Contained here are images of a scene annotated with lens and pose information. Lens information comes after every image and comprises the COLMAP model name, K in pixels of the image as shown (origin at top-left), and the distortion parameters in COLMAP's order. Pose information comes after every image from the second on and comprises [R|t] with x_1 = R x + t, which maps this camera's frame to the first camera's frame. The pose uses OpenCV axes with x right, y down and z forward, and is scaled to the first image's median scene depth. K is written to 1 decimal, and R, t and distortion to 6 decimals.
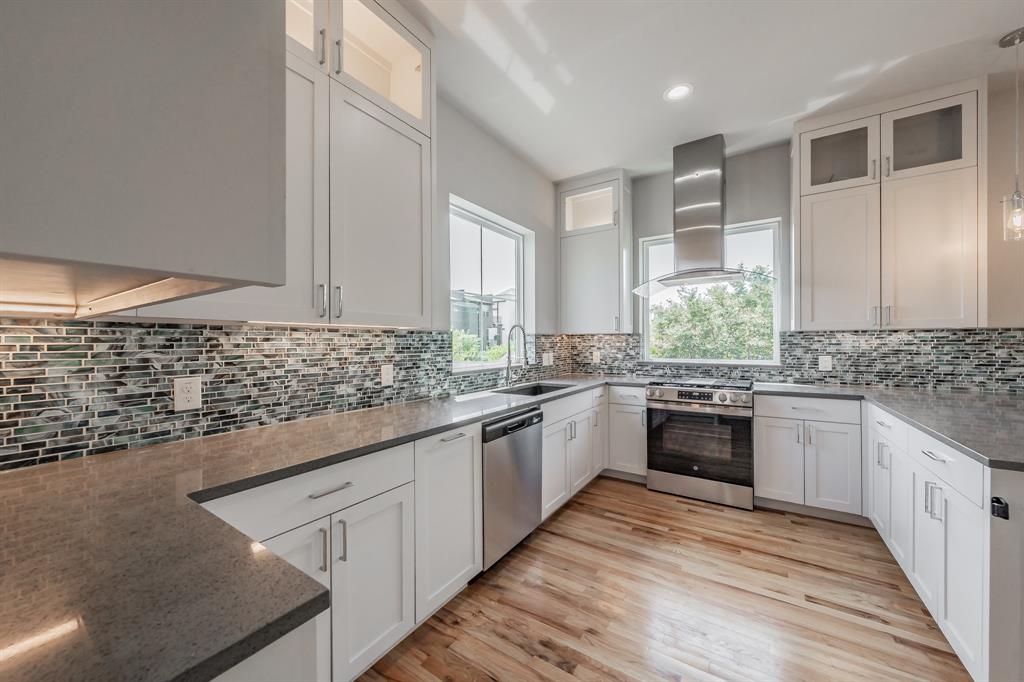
lens RADIAL K [[355.2, 0, 509.6], [0, 355.2, 342.2], [0, 0, 1]] dist [-0.001060, -0.000038]
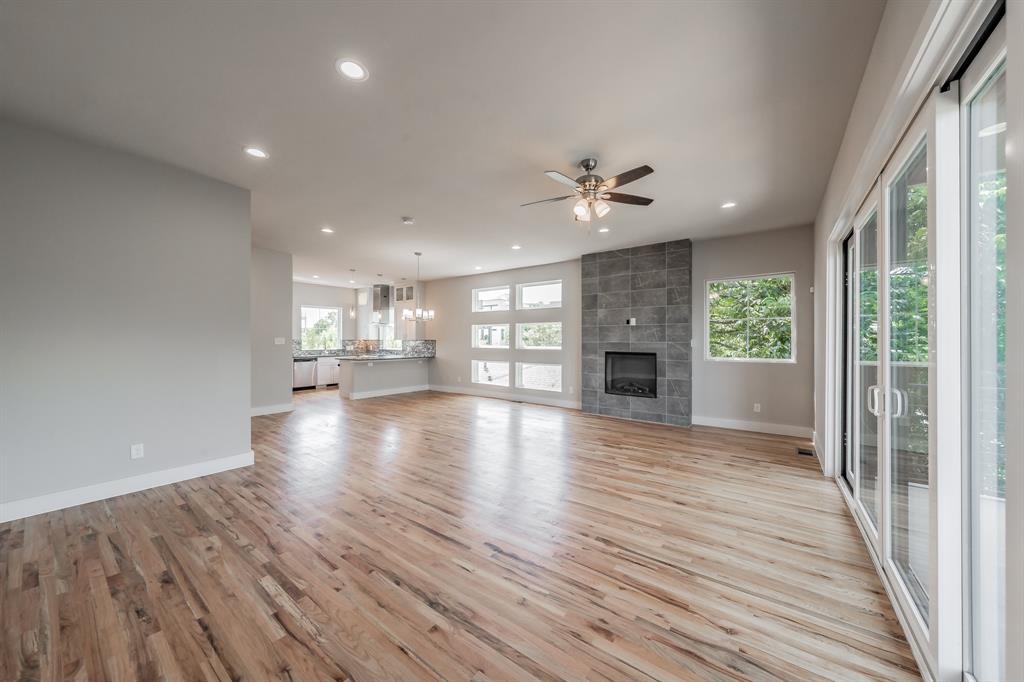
lens RADIAL K [[355.2, 0, 519.2], [0, 355.2, 341.6], [0, 0, 1]] dist [-0.001060, -0.000038]
pose [[0.997615, 0.006840, -0.068686, 2.302038], [-0.006601, 0.999971, 0.003713, -0.036824], [0.068709, -0.003251, 0.997631, -2.530263]]
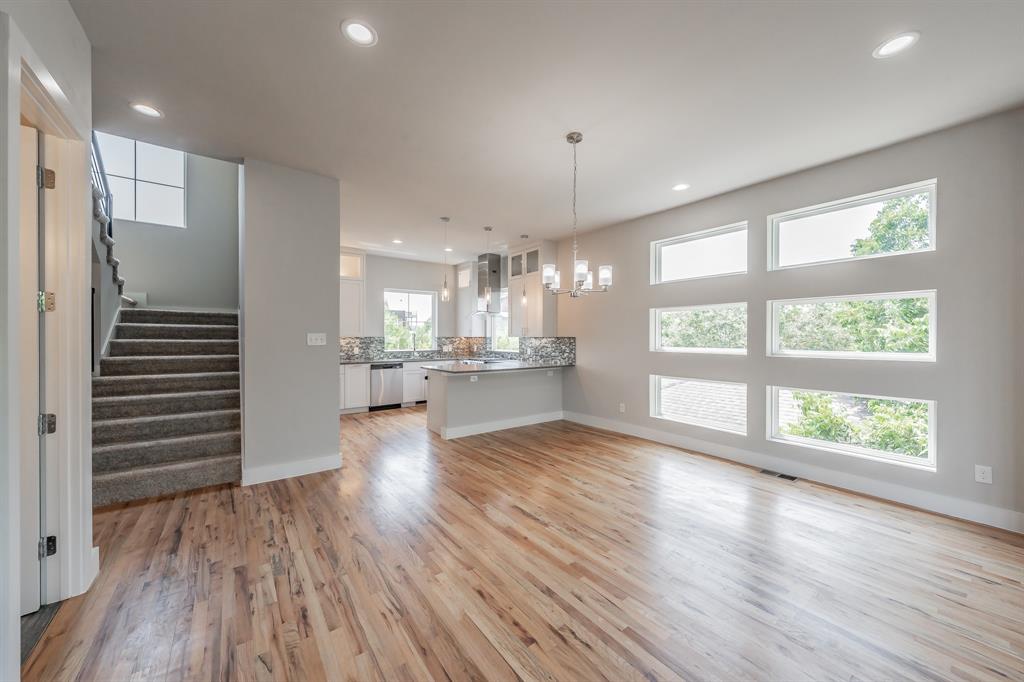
lens RADIAL K [[378.0, 0, 515.9], [0, 378.0, 340.7], [0, 0, 1]] dist [0.001471, 0.000033]
pose [[0.936351, 0.009180, -0.350945, 1.706798], [-0.006679, 0.999943, 0.008338, -0.029892], [0.351001, -0.005464, 0.936359, -1.325110]]
